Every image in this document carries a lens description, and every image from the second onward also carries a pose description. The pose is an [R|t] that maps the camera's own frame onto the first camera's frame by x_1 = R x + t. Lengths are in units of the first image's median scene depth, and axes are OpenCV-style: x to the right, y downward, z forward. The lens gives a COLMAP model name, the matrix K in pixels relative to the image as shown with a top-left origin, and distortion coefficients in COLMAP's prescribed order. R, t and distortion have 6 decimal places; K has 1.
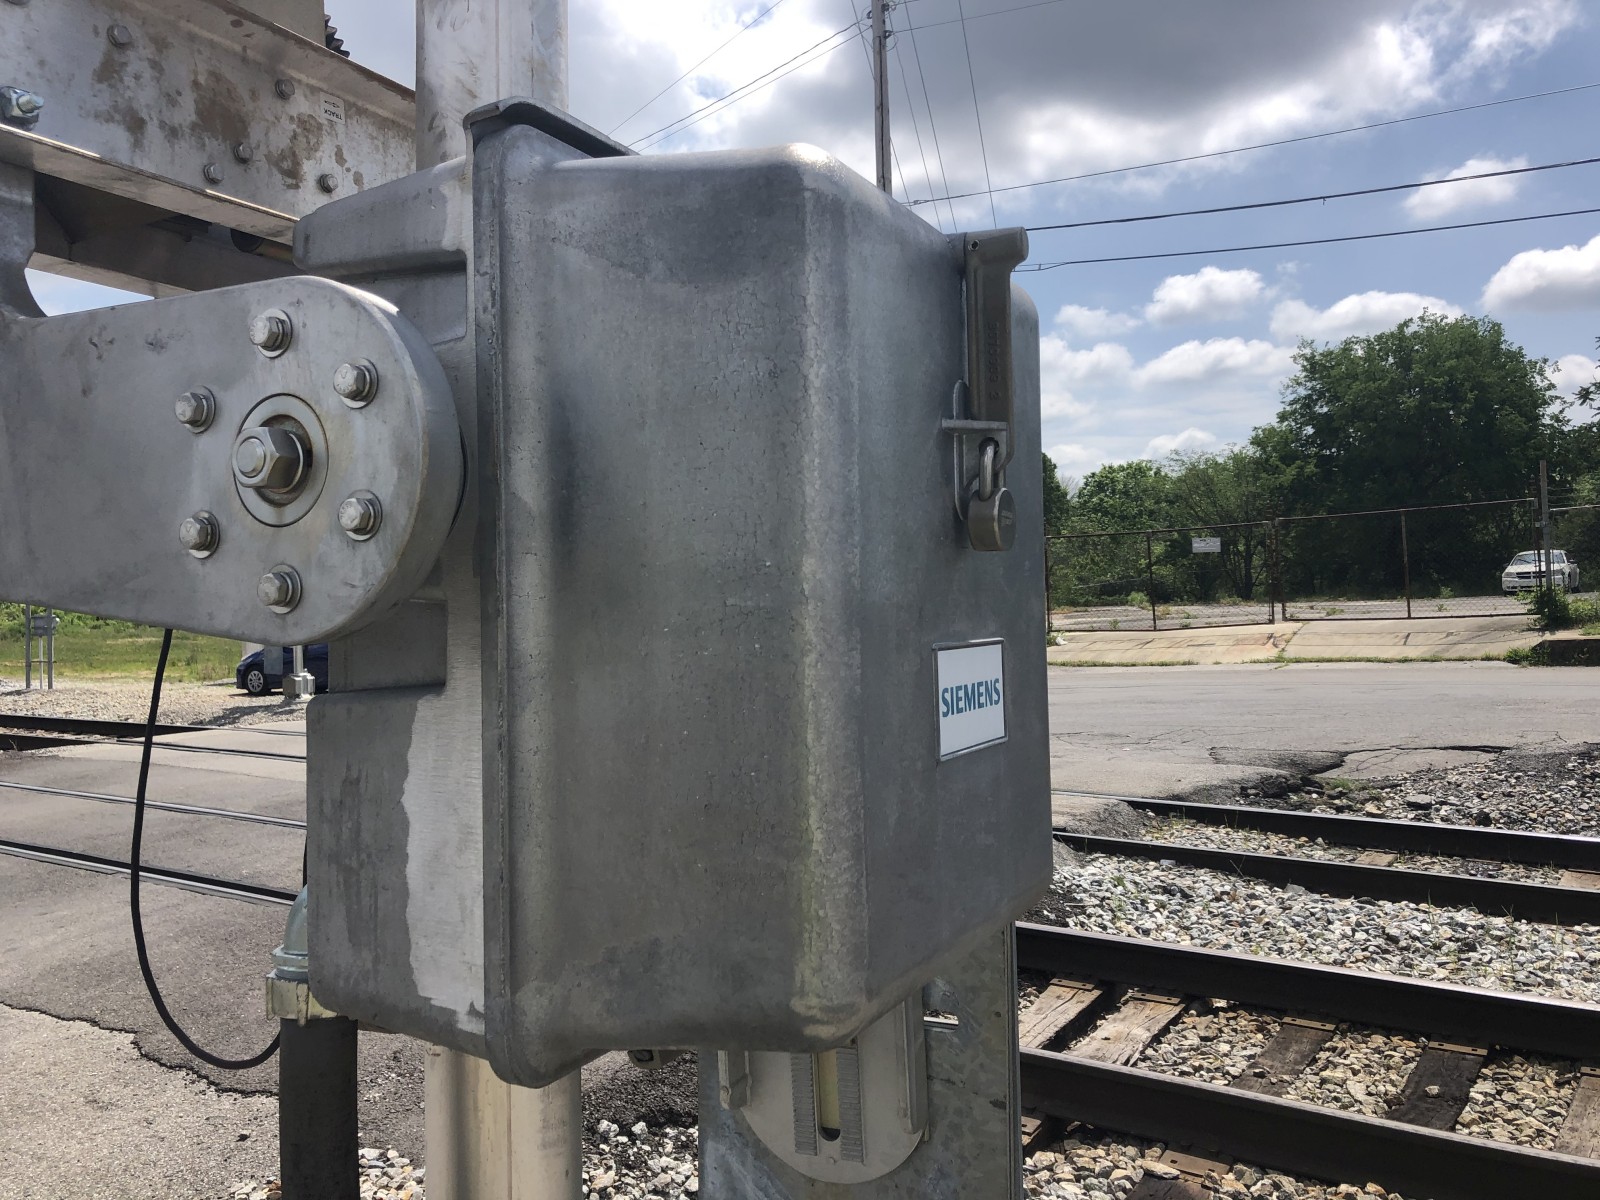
lens RADIAL K [[1297.0, 0, 828.5], [0, 1297.0, 556.7], [0, 0, 1]] dist [0.039203, -0.029329]
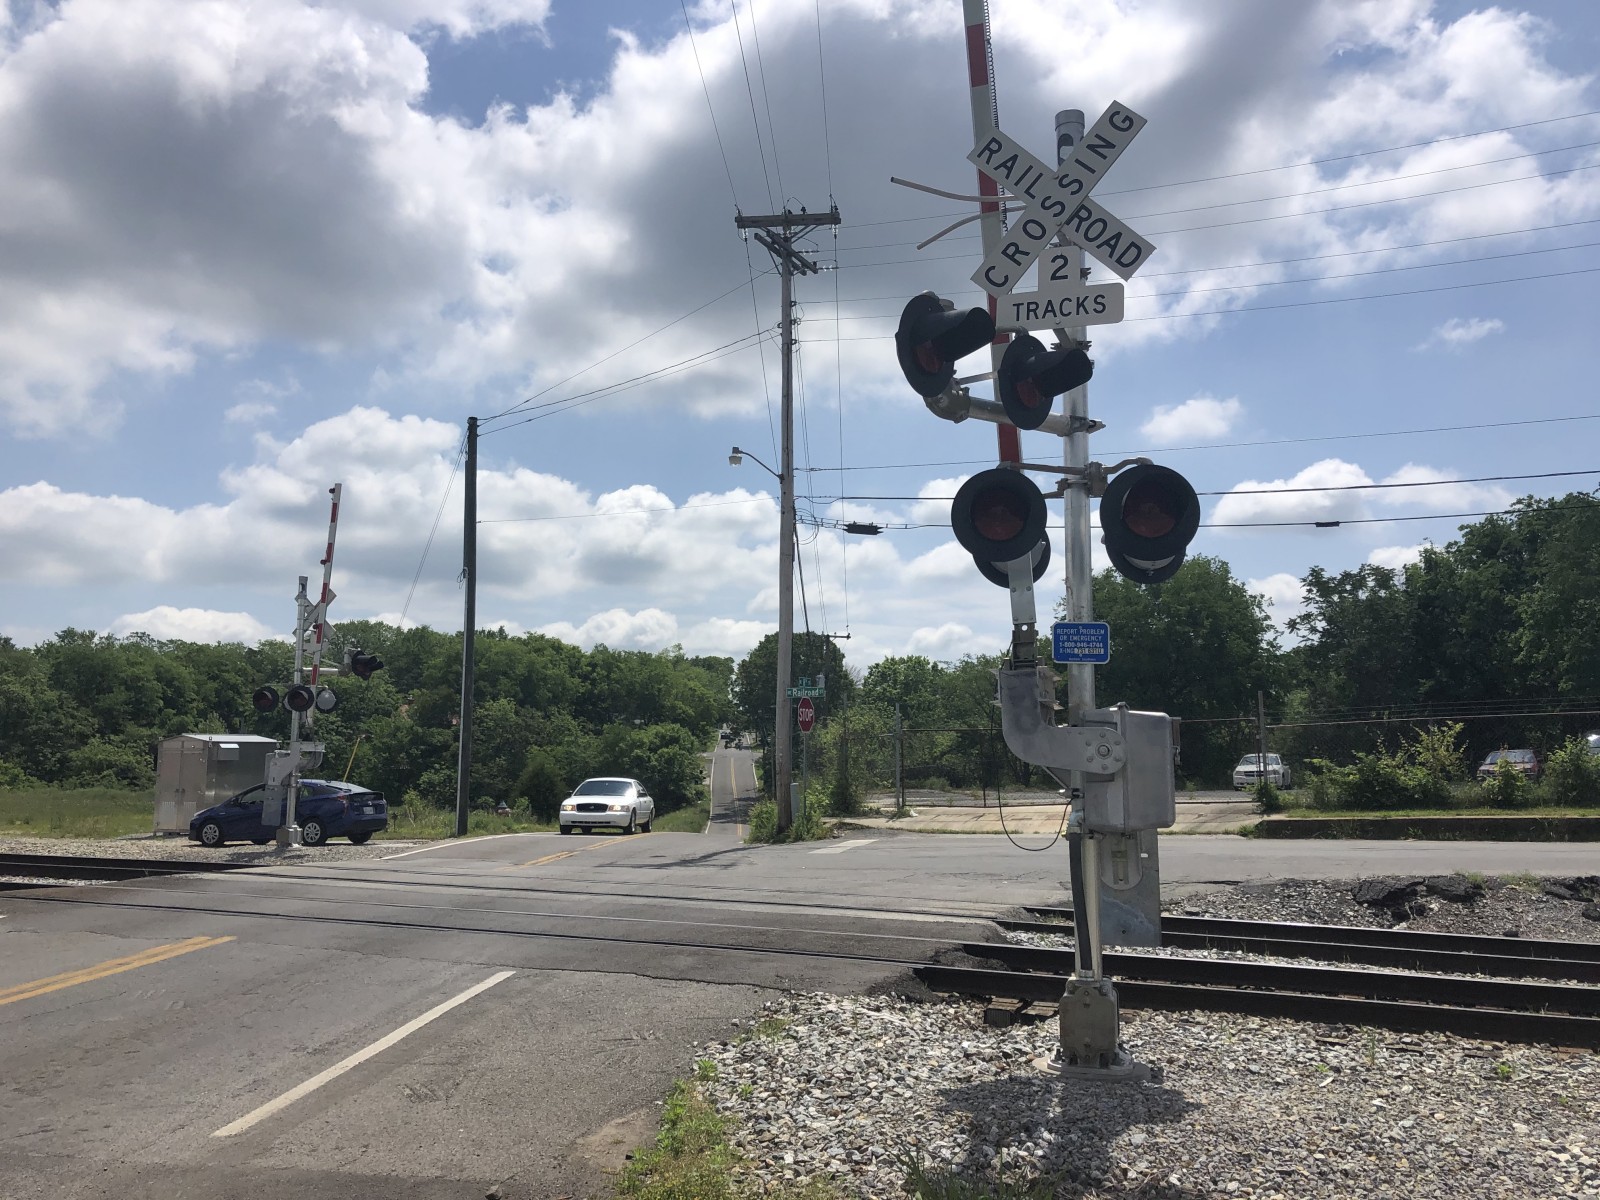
lens RADIAL K [[1297.0, 0, 802.6], [0, 1297.0, 536.5], [0, 0, 1]] dist [0.039203, -0.029329]
pose [[0.986192, 0.059473, 0.154559, -0.135849], [-0.035375, 0.987402, -0.154227, -0.002869], [-0.161784, 0.146630, 0.975872, -0.256087]]
